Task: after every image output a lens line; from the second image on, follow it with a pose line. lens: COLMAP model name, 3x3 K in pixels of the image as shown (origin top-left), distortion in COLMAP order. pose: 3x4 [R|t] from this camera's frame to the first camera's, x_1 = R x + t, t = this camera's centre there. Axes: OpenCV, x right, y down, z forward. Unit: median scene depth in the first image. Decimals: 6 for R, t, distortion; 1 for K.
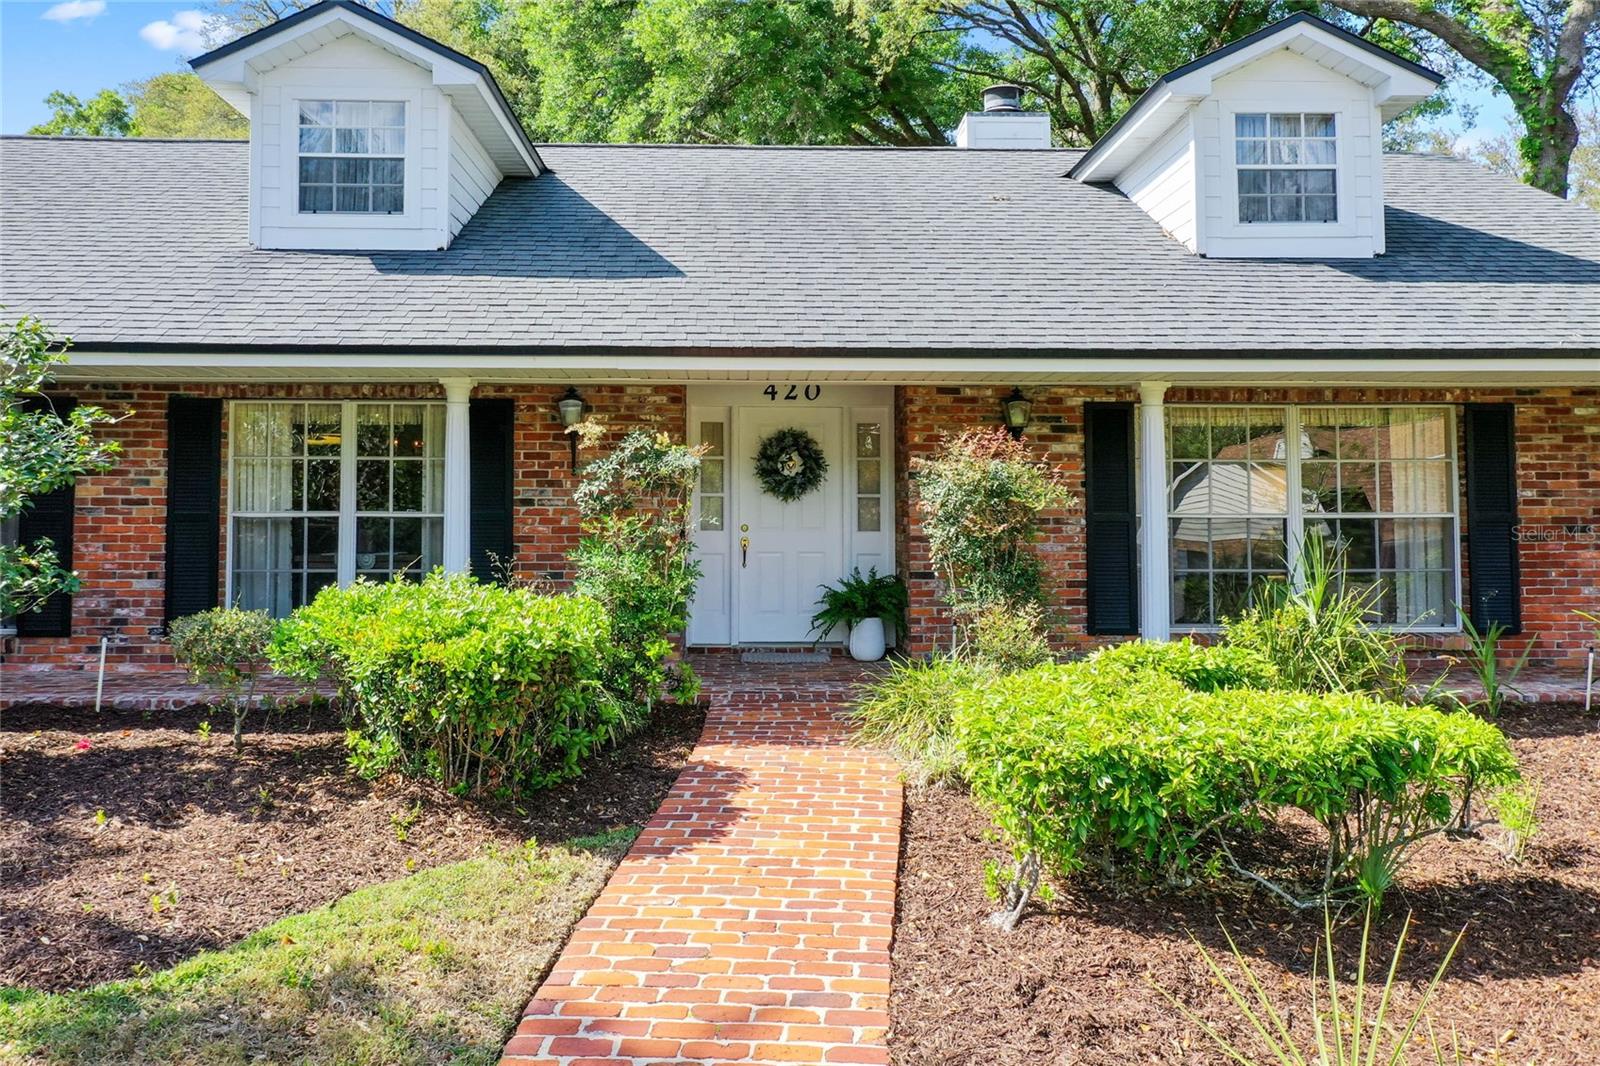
lens RADIAL K [[1247.1, 0, 853.5], [0, 1247.1, 549.2], [0, 0, 1]] dist [0.003548, -0.087599]
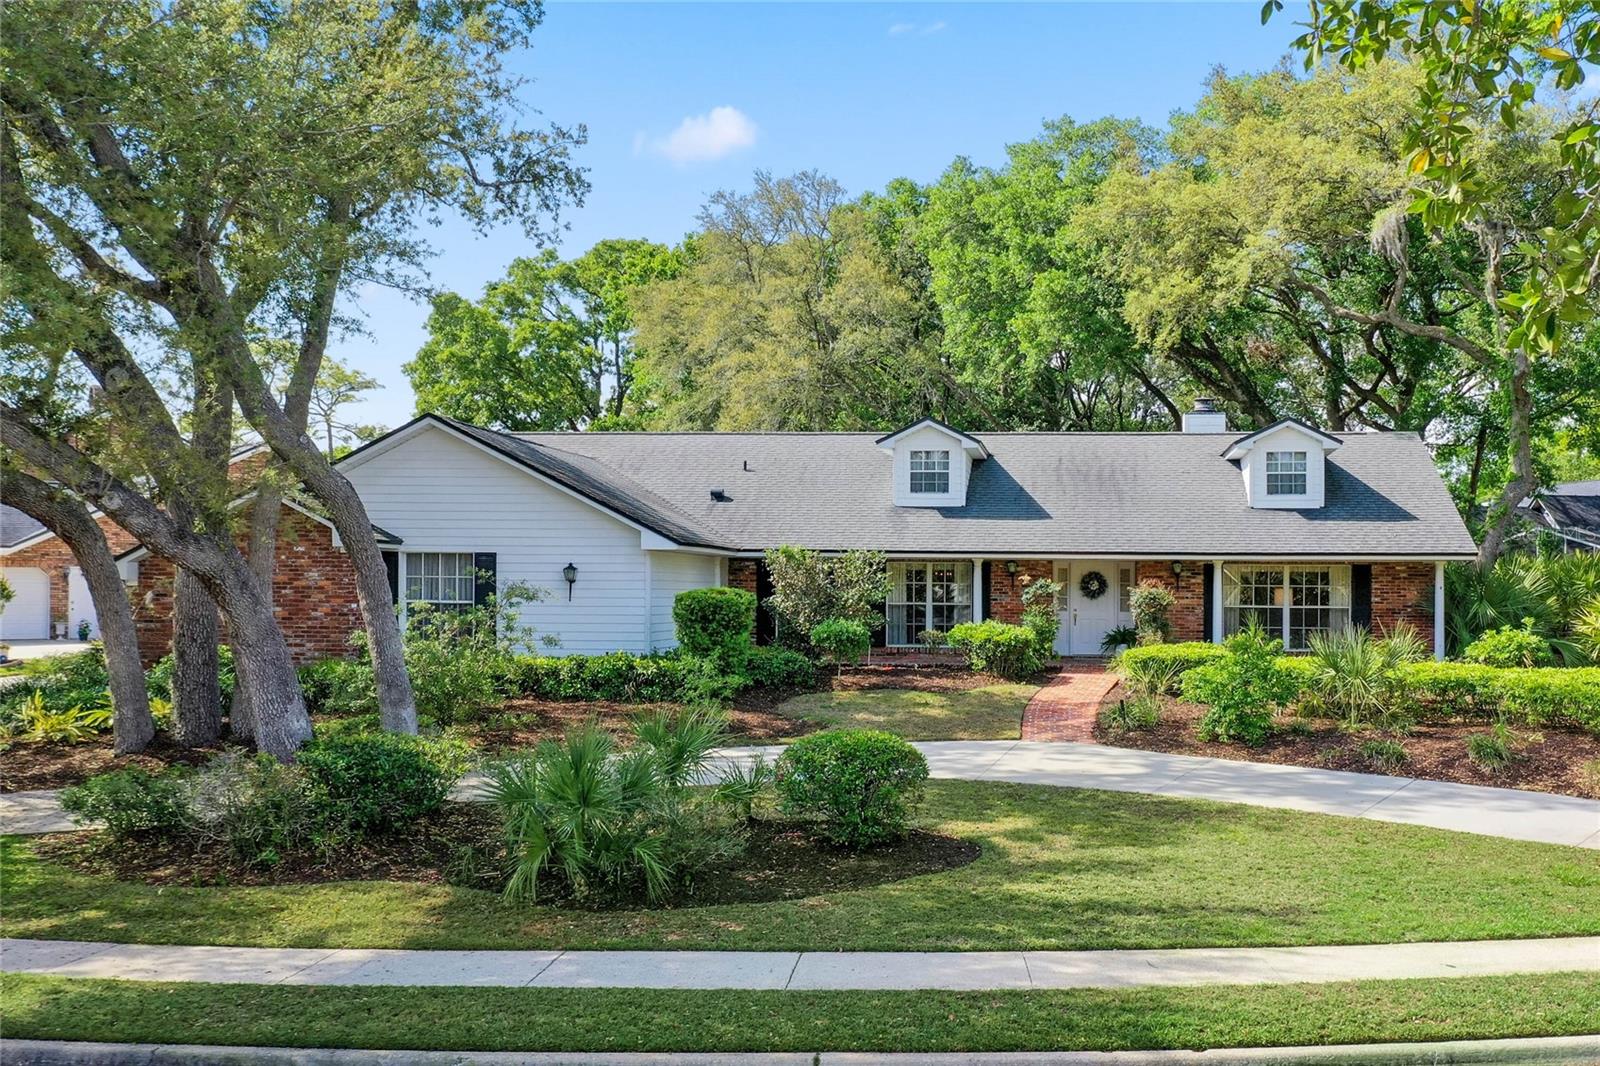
lens RADIAL K [[1247.1, 0, 853.5], [0, 1247.1, 549.2], [0, 0, 1]] dist [0.003548, -0.087599]
pose [[0.964380, -0.002879, -0.264505, 0.169634], [-0.016063, 0.997458, -0.069423, 0.048929], [0.264032, 0.071198, 0.961882, -1.790488]]
